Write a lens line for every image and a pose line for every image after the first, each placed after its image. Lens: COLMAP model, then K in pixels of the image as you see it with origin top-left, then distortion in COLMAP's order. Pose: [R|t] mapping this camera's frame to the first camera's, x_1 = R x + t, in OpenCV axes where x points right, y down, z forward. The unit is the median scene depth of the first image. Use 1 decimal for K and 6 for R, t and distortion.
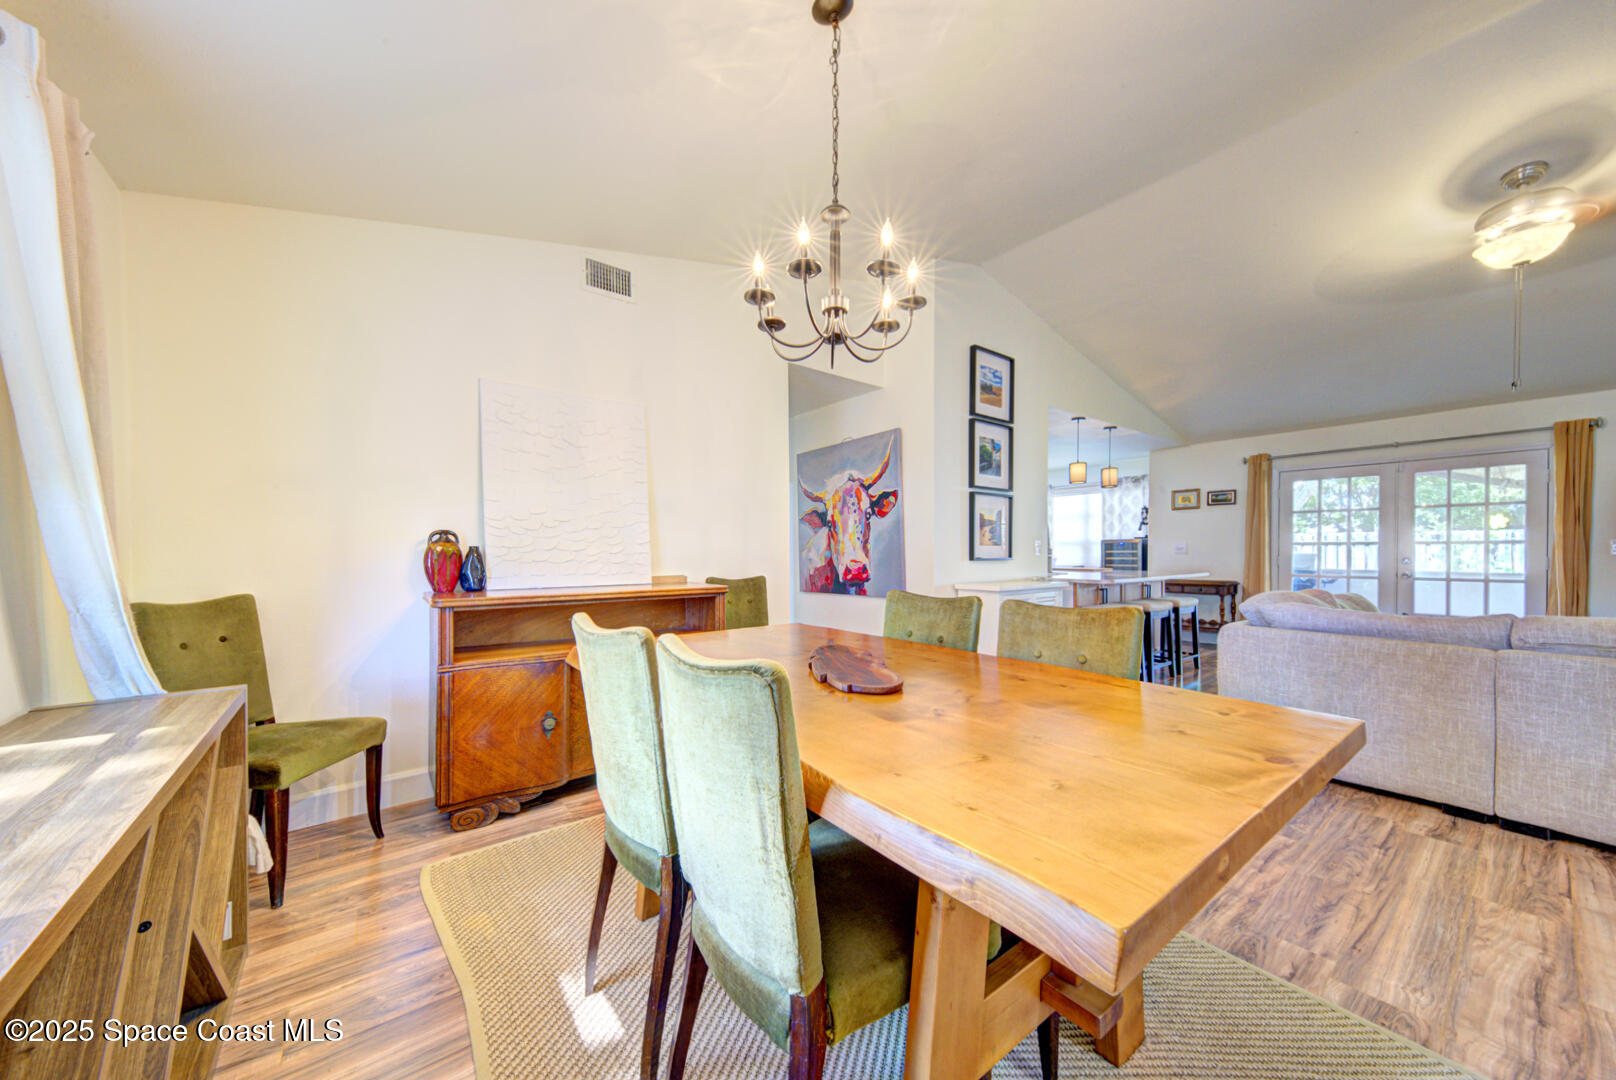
lens RADIAL K [[560.5, 0, 808.0], [0, 560.5, 540.0], [0, 0, 1]] dist [0.027269, 0.000013]
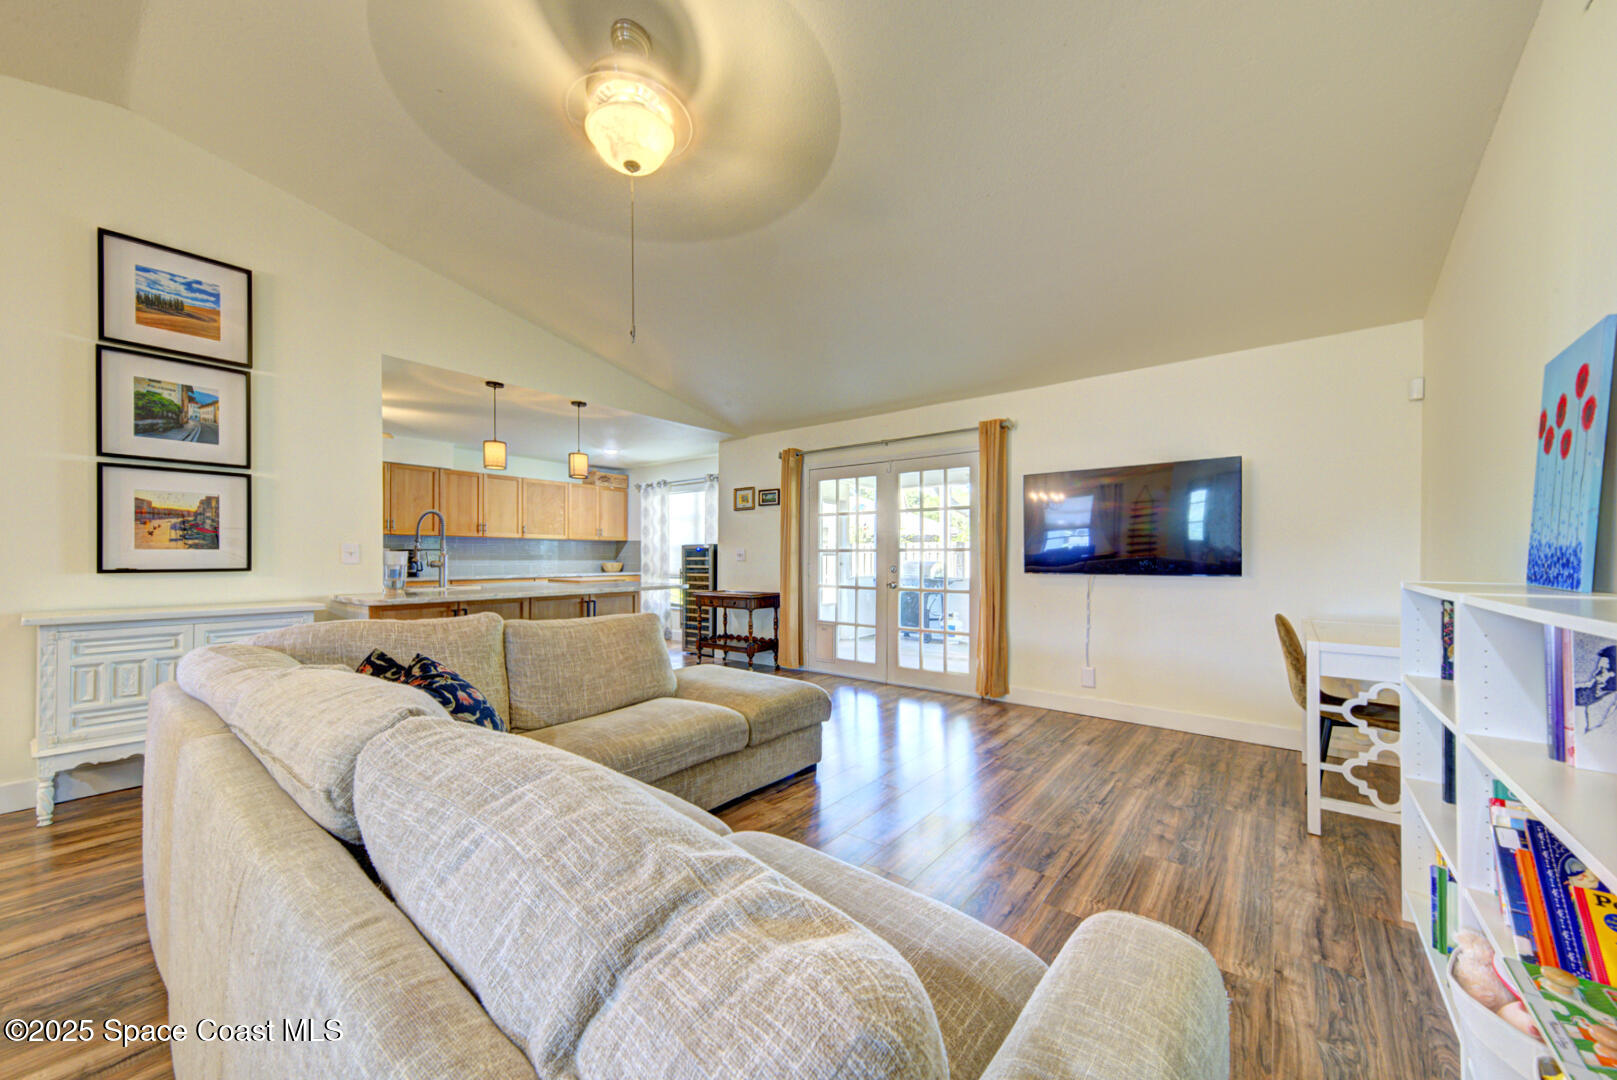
lens RADIAL K [[592.7, 0, 805.4], [0, 592.7, 554.7], [0, 0, 1]] dist [0.037787, -0.007687]
pose [[0.972294, 0.002806, 0.233746, 0.680674], [-0.005938, 0.999902, 0.012697, 0.002717], [-0.233687, -0.013733, 0.972215, 0.111731]]
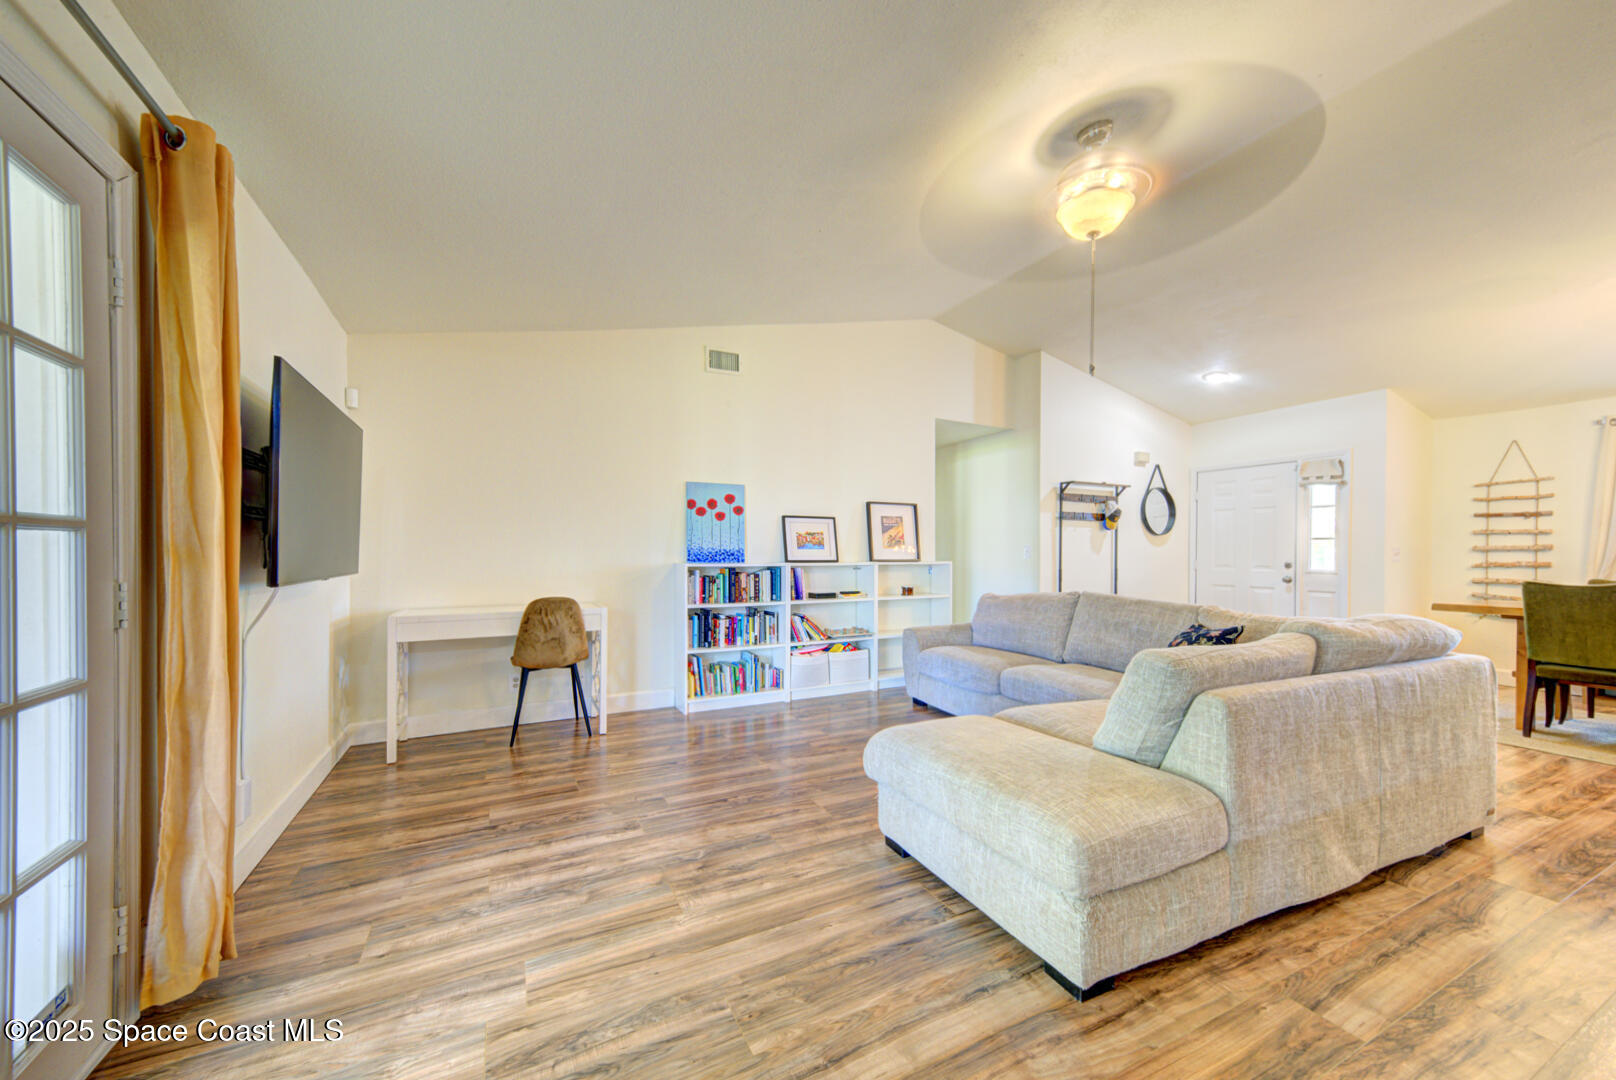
lens RADIAL K [[592.3, 0, 804.9], [0, 592.3, 554.7], [0, 0, 1]] dist [0.037787, -0.007687]
pose [[-0.981206, -0.002101, 0.192952, 0.798164], [-0.004539, 0.999915, -0.012193, 0.017835], [-0.192910, -0.012839, -0.981133, 1.070105]]
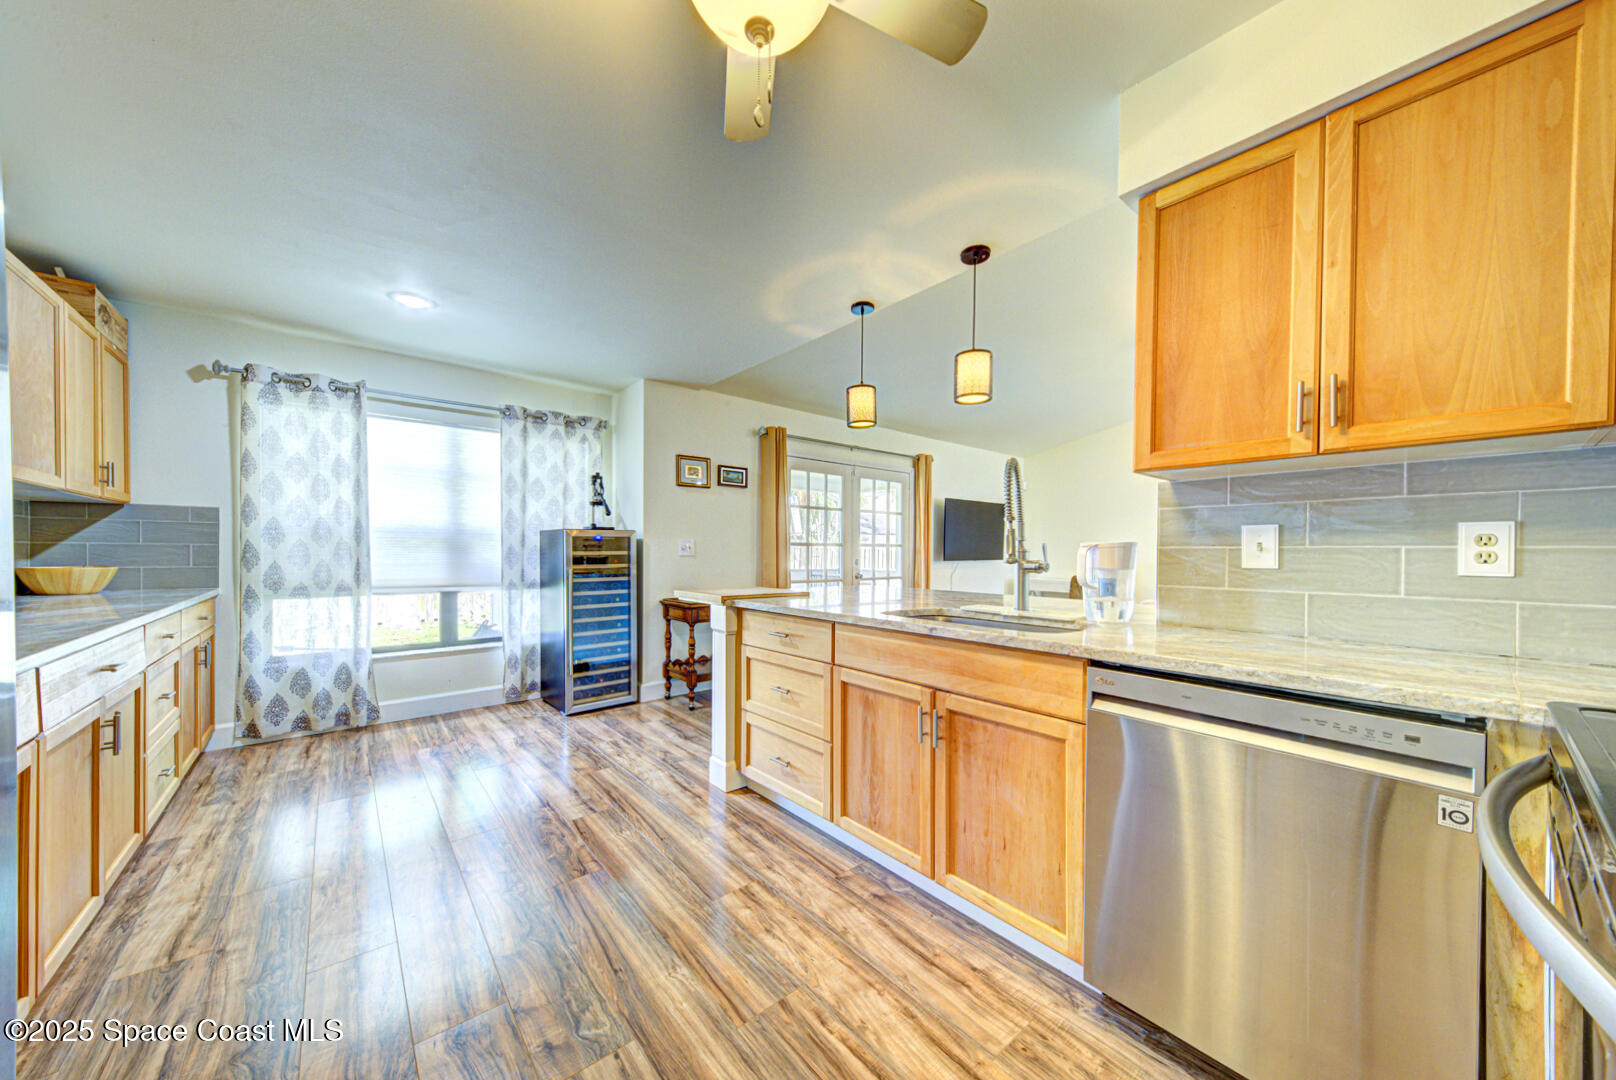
lens RADIAL K [[556.4, 0, 805.8], [0, 556.4, 555.0], [0, 0, 1]] dist [0.030461, -0.007464]
pose [[-0.026120, -0.006394, 0.999638, 0.042725], [-0.021210, 0.999758, 0.005841, 0.020177], [-0.999434, -0.021049, -0.026249, 1.110510]]
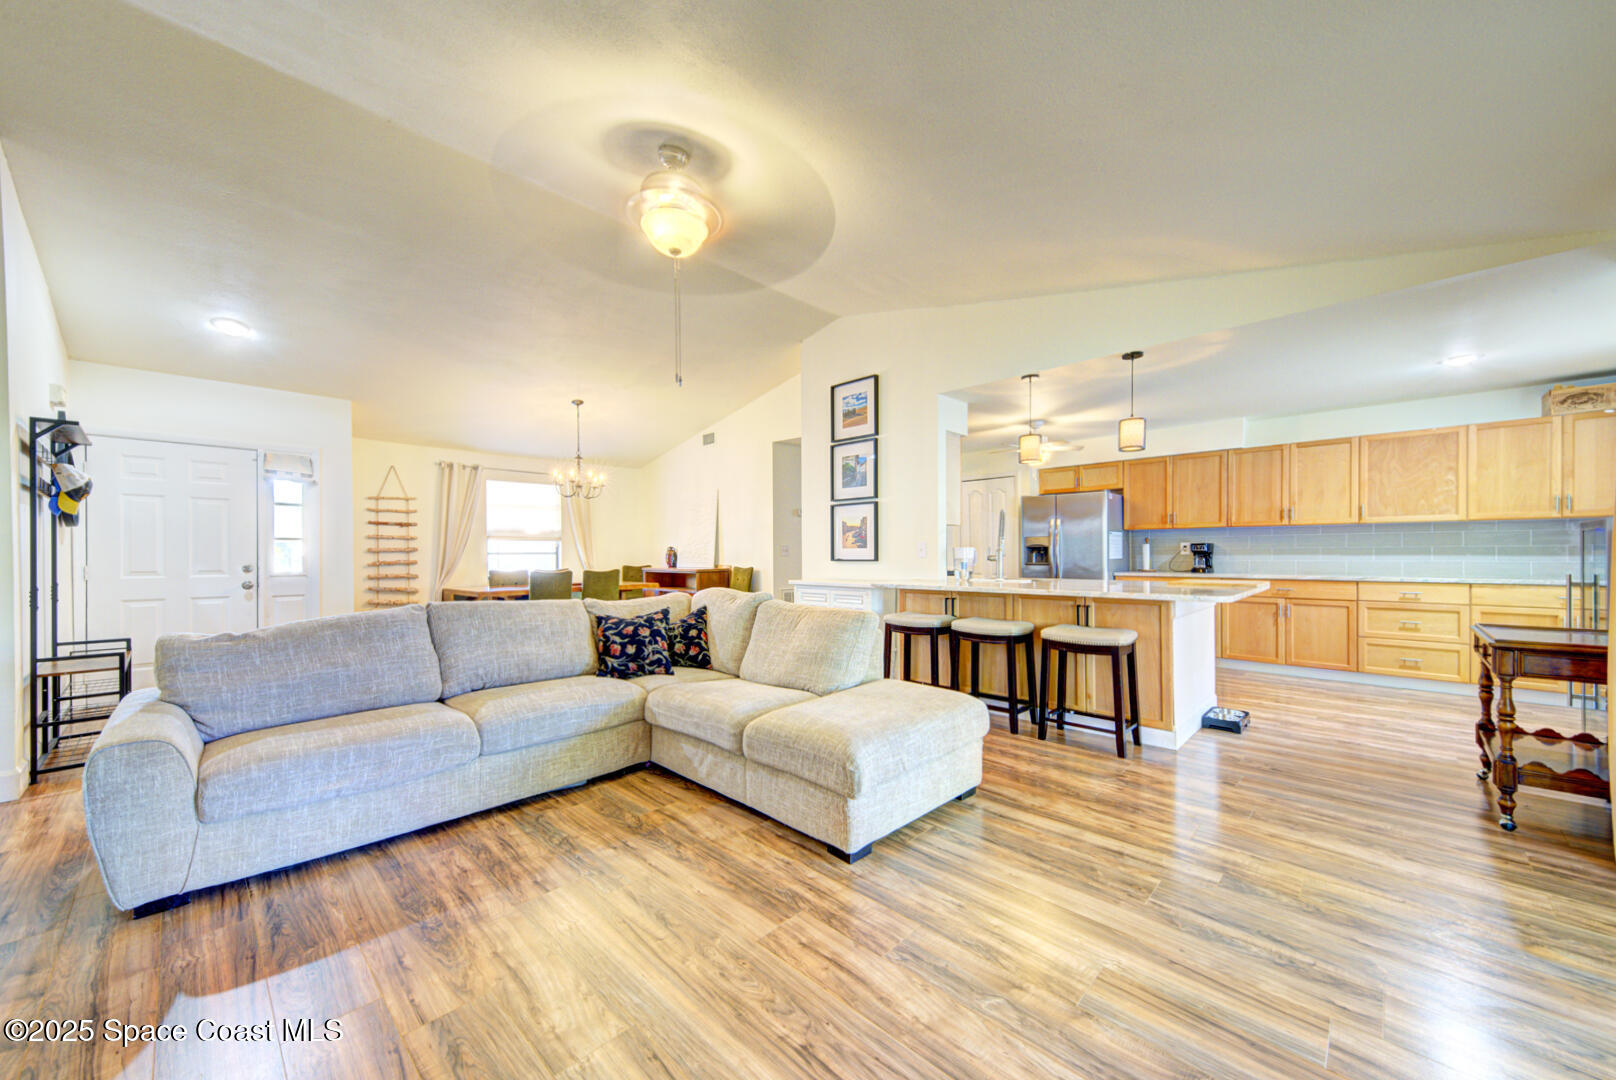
lens RADIAL K [[592.3, 0, 804.9], [0, 592.3, 554.7], [0, 0, 1]] dist [0.037787, -0.007687]
pose [[0.135776, 0.003190, -0.990734, 1.197576], [0.021435, 0.999751, 0.006157, 0.010879], [0.990508, -0.022072, 0.135674, 0.575110]]
